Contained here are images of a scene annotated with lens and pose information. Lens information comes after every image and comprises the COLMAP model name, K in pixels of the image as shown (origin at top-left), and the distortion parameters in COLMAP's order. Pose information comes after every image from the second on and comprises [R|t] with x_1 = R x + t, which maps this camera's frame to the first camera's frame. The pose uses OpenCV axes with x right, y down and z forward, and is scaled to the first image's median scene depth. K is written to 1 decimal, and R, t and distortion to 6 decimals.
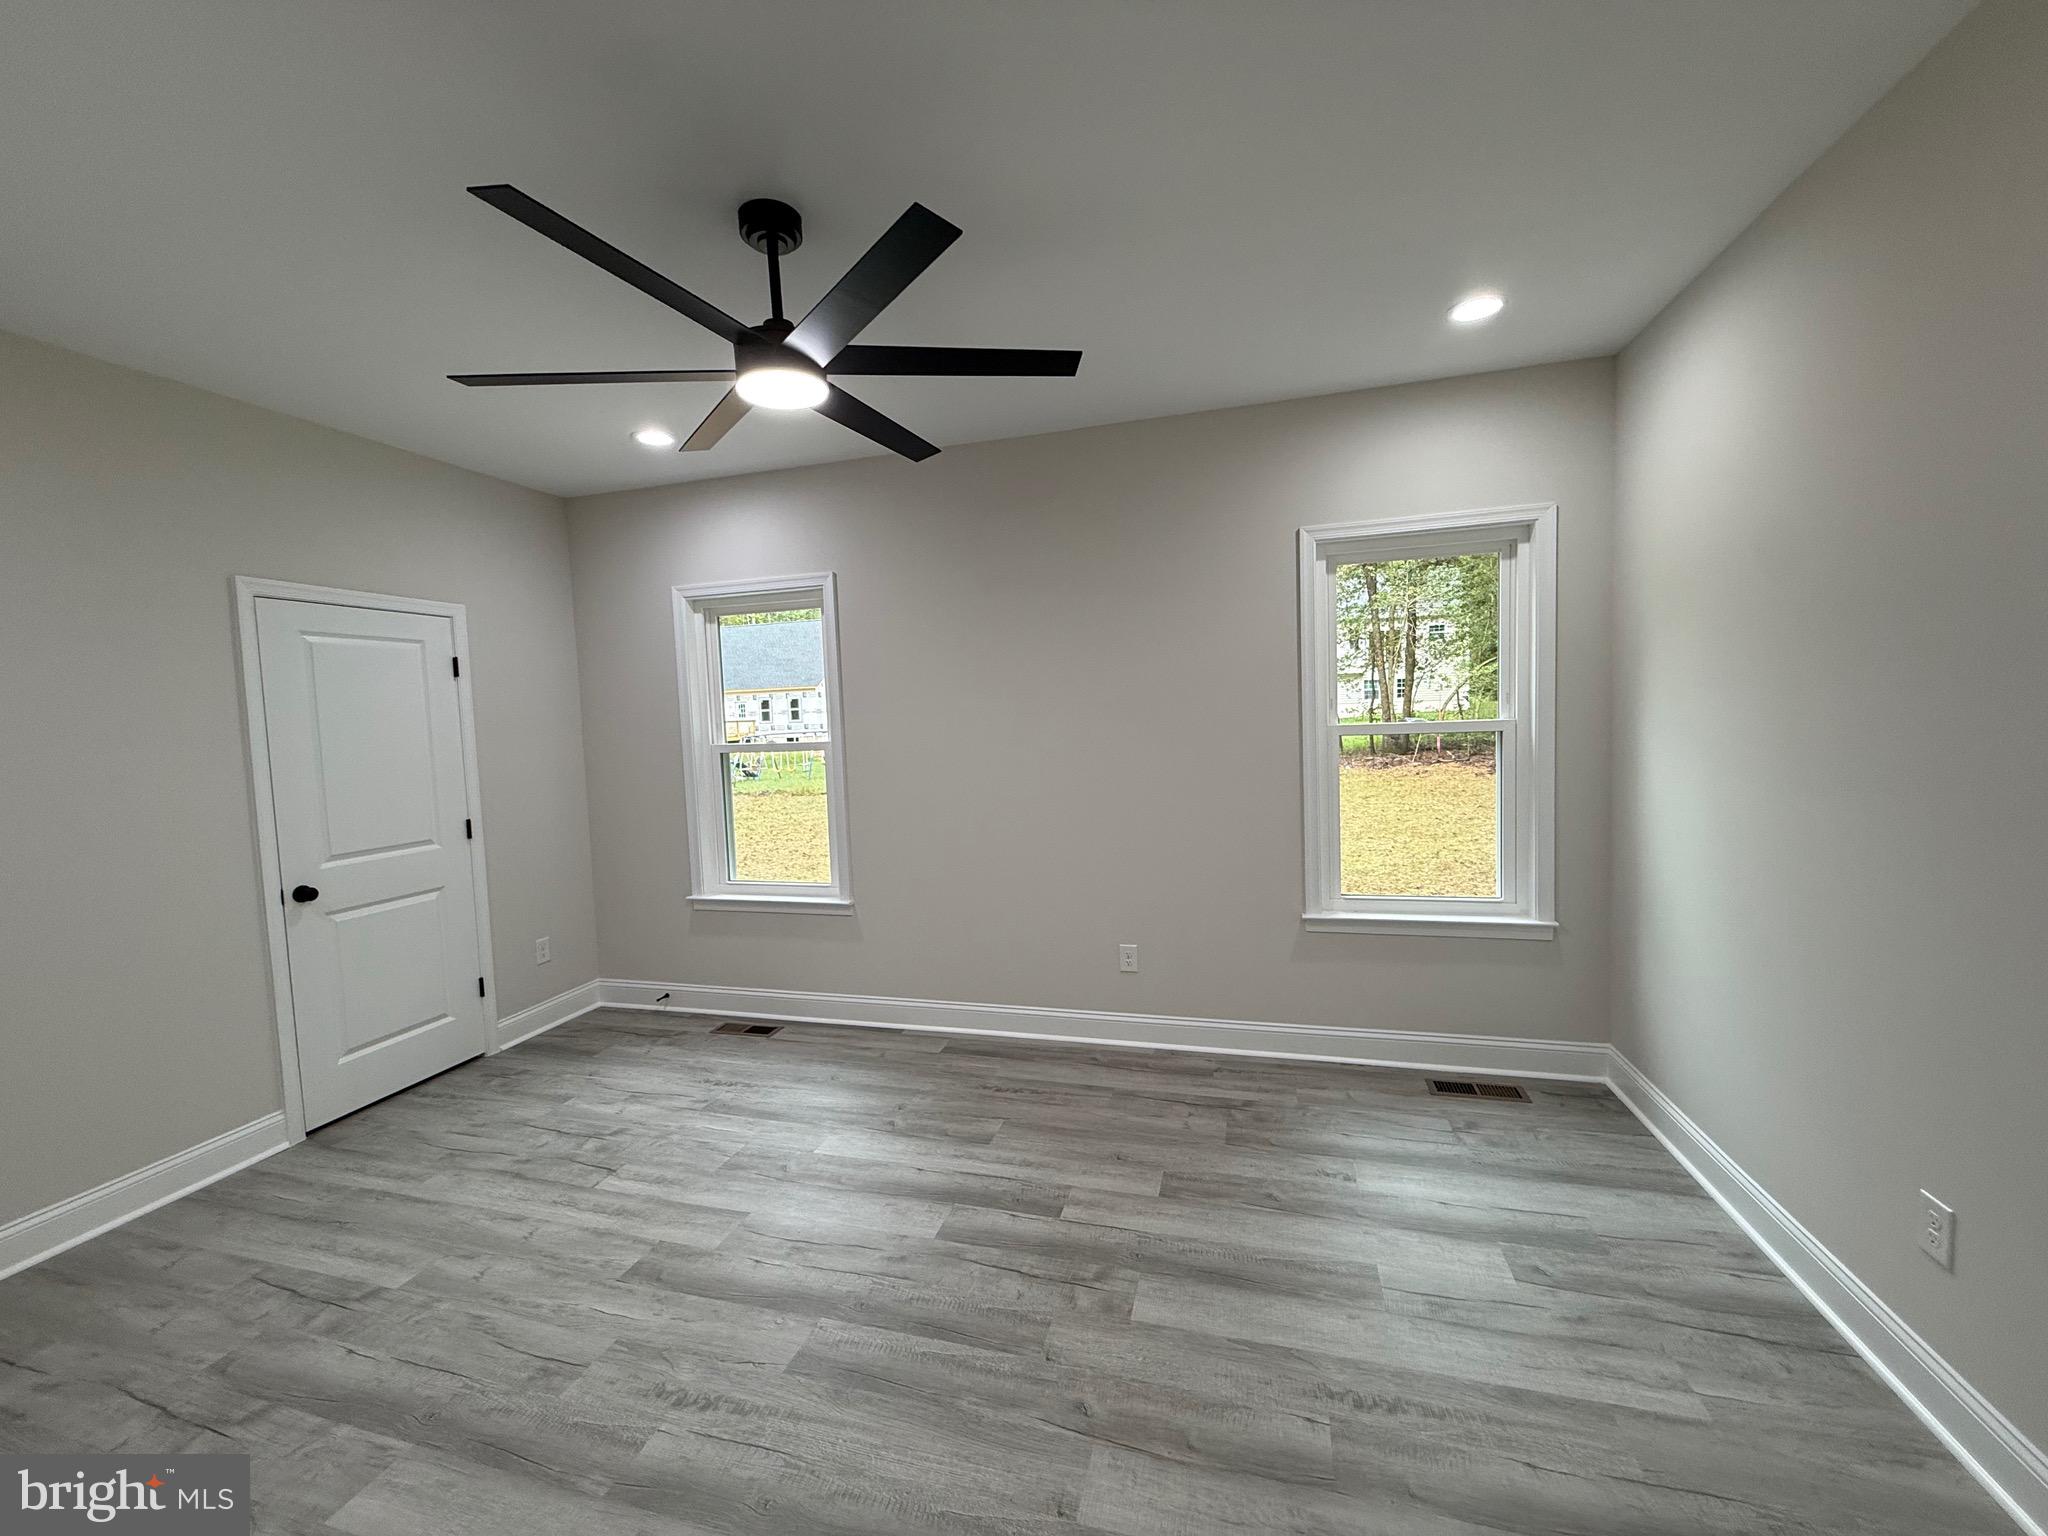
lens RADIAL K [[816.3, 0, 1019.8], [0, 816.3, 771.2], [0, 0, 1]] dist [0.000236, -0.000488]
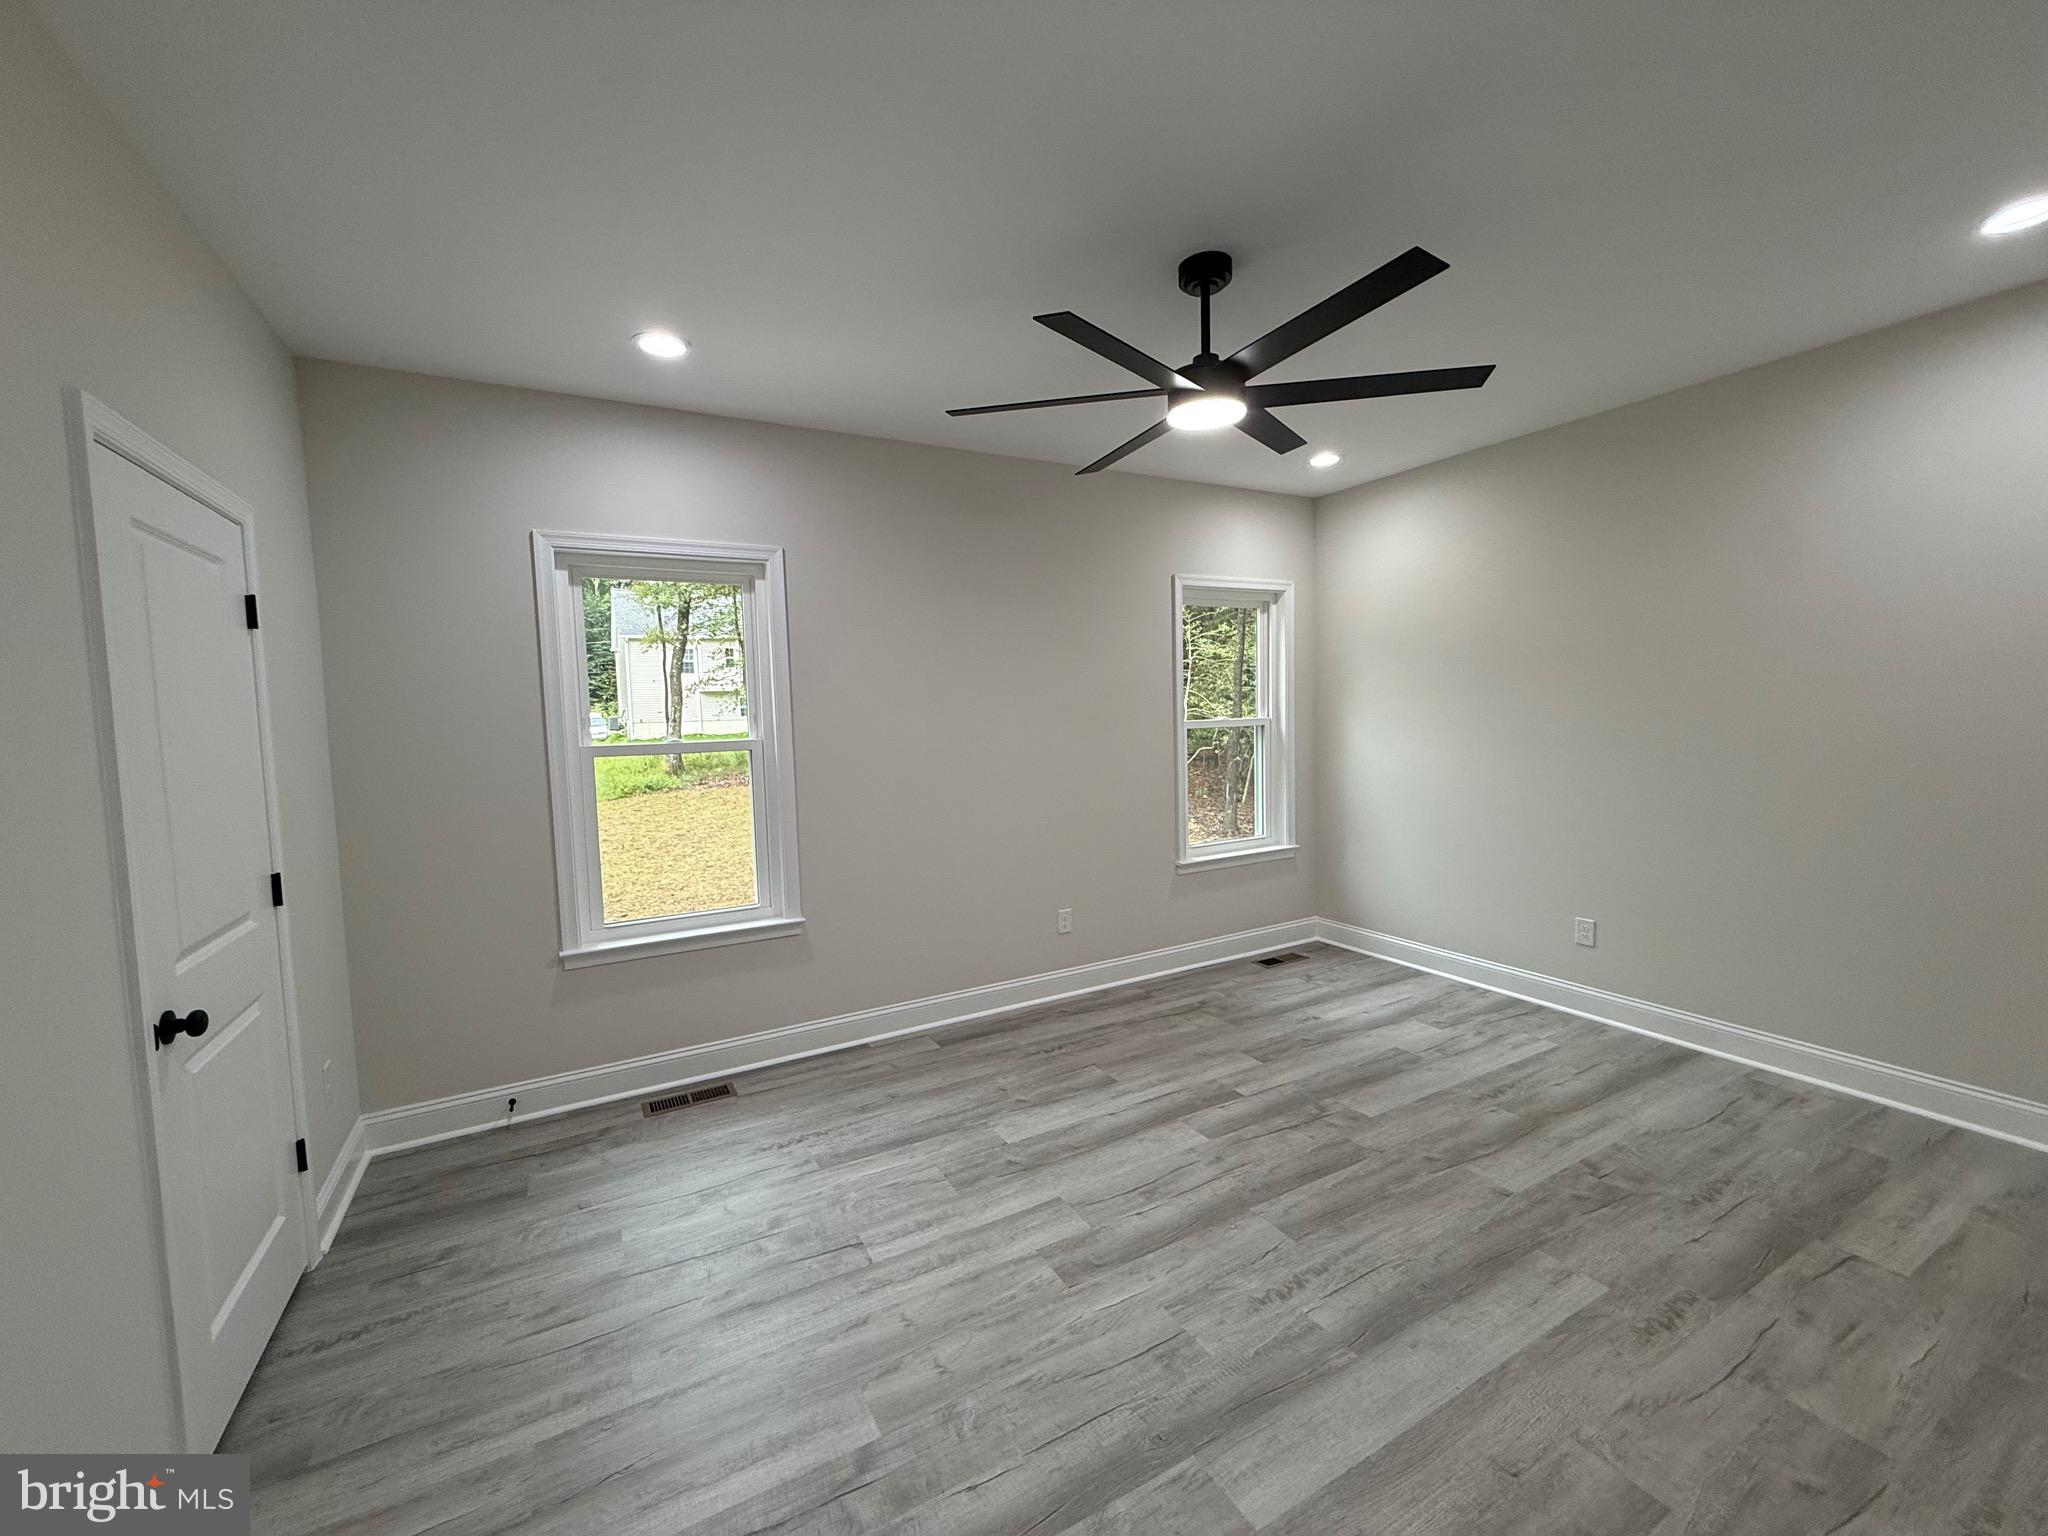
lens RADIAL K [[816.3, 0, 1019.8], [0, 816.3, 771.2], [0, 0, 1]] dist [0.000236, -0.000488]
pose [[0.710160, -0.035373, 0.703151, -0.884447], [0.050906, 0.998703, -0.001172, 0.016824], [-0.702198, 0.036627, 0.711039, 0.257658]]
